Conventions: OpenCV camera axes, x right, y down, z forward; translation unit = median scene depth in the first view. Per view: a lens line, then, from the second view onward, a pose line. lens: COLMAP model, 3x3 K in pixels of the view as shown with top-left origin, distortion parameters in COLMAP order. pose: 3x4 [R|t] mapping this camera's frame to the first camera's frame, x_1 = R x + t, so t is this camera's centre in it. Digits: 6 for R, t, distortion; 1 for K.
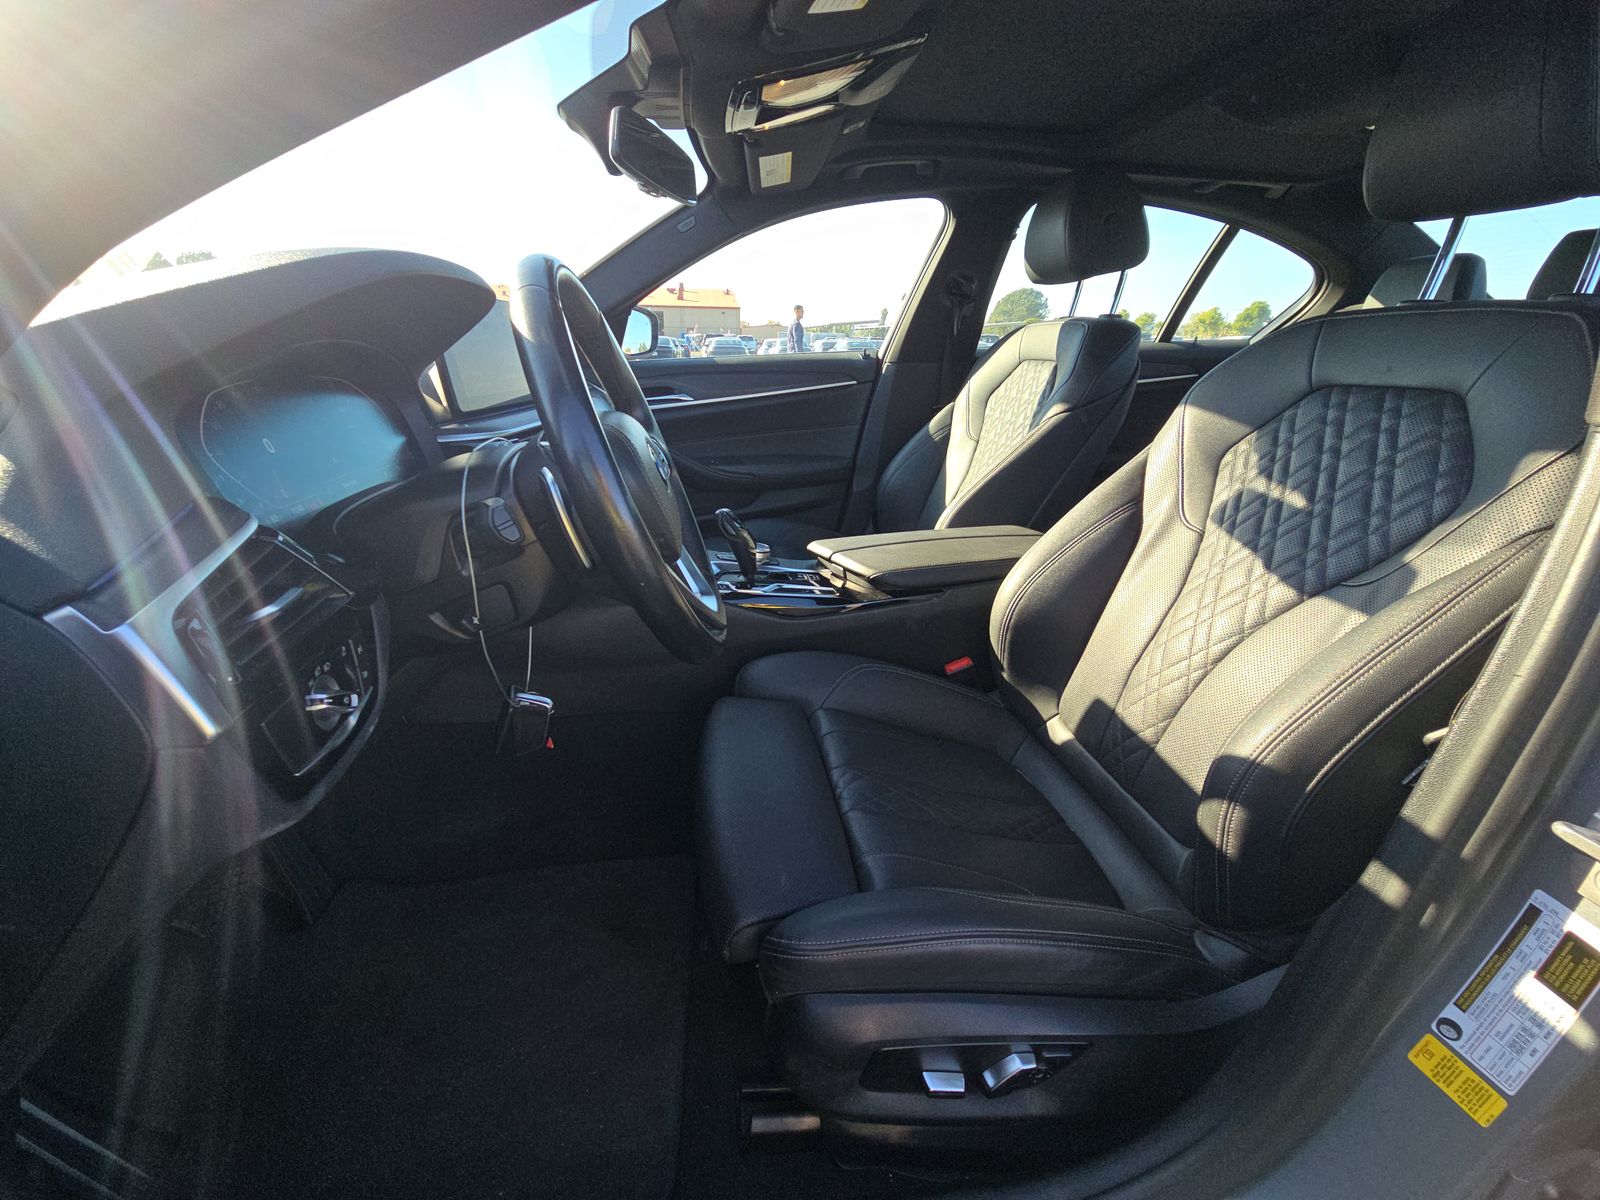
lens RADIAL K [[644.3, 0, 797.2], [0, 644.3, 604.6], [0, 0, 1]] dist [0.011071, -0.000327]
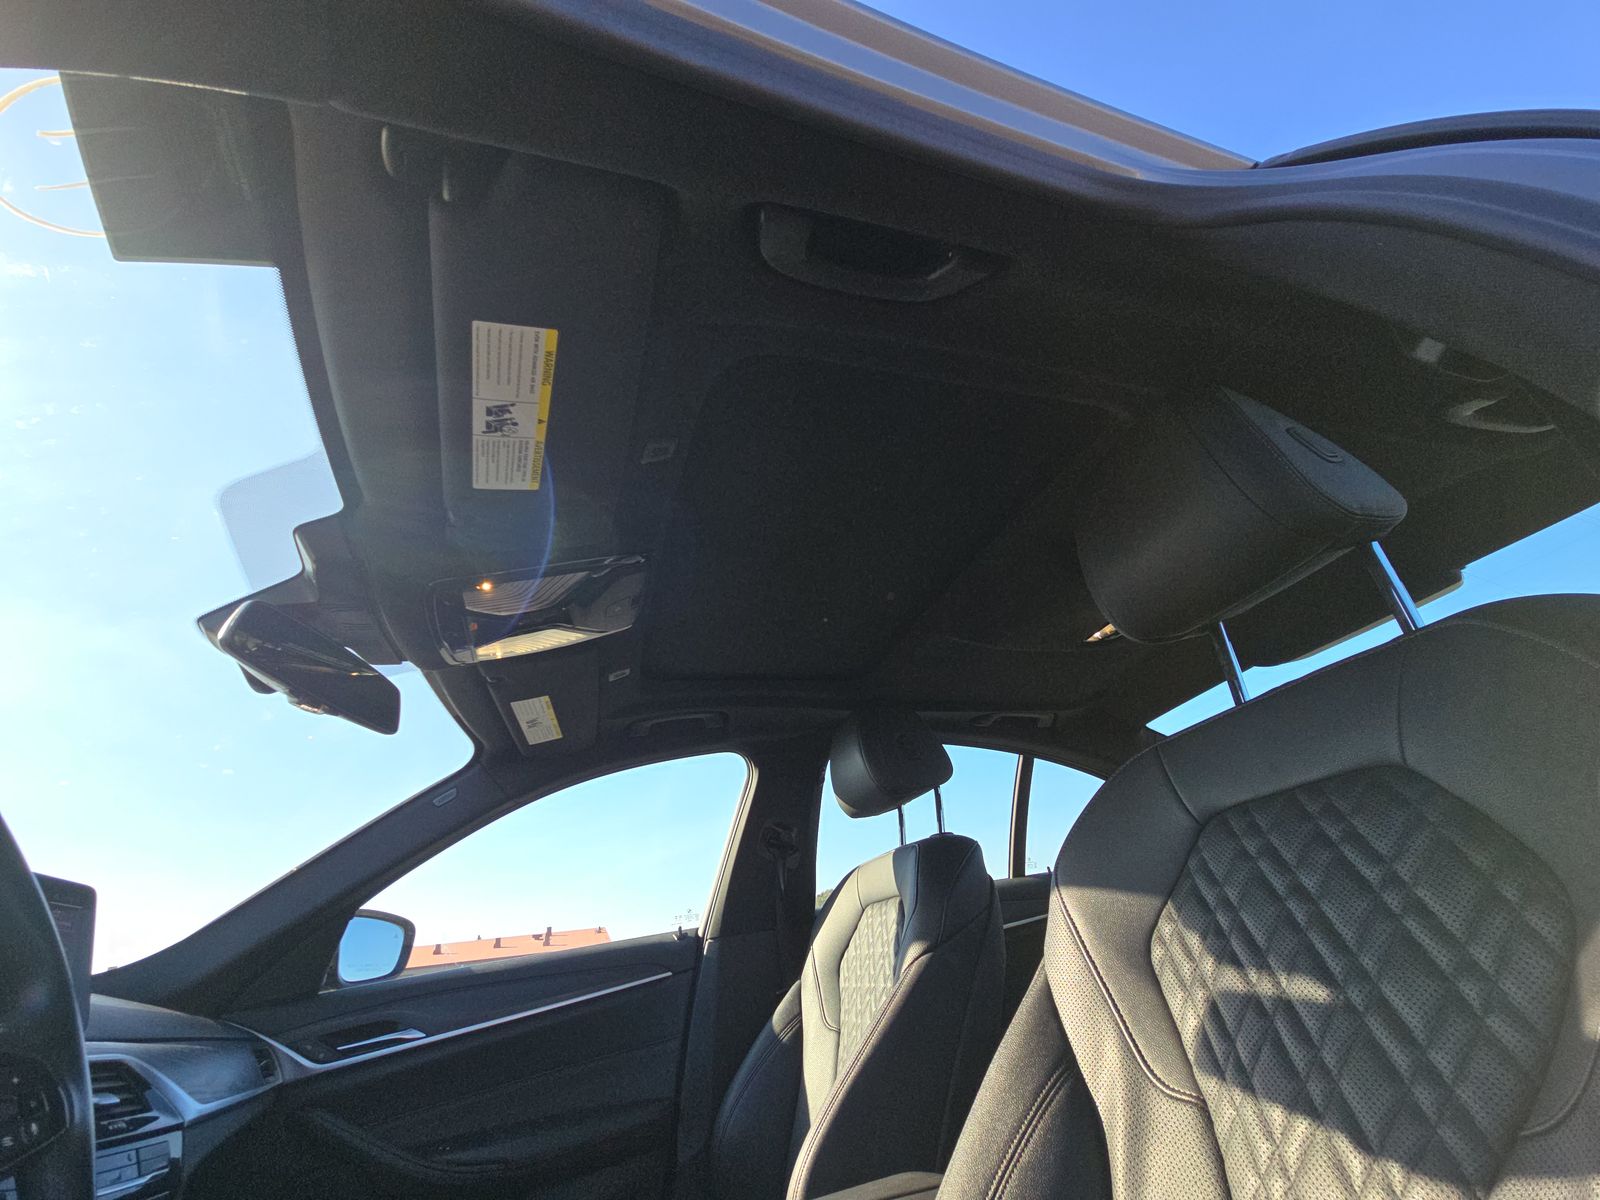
lens RADIAL K [[644.3, 0, 797.2], [0, 644.3, 604.6], [0, 0, 1]] dist [0.011071, -0.000327]
pose [[0.979730, -0.032299, 0.197700, 0.160500], [0.175043, 0.617938, -0.766494, -0.009368], [-0.097410, 0.785563, 0.611067, 0.296212]]
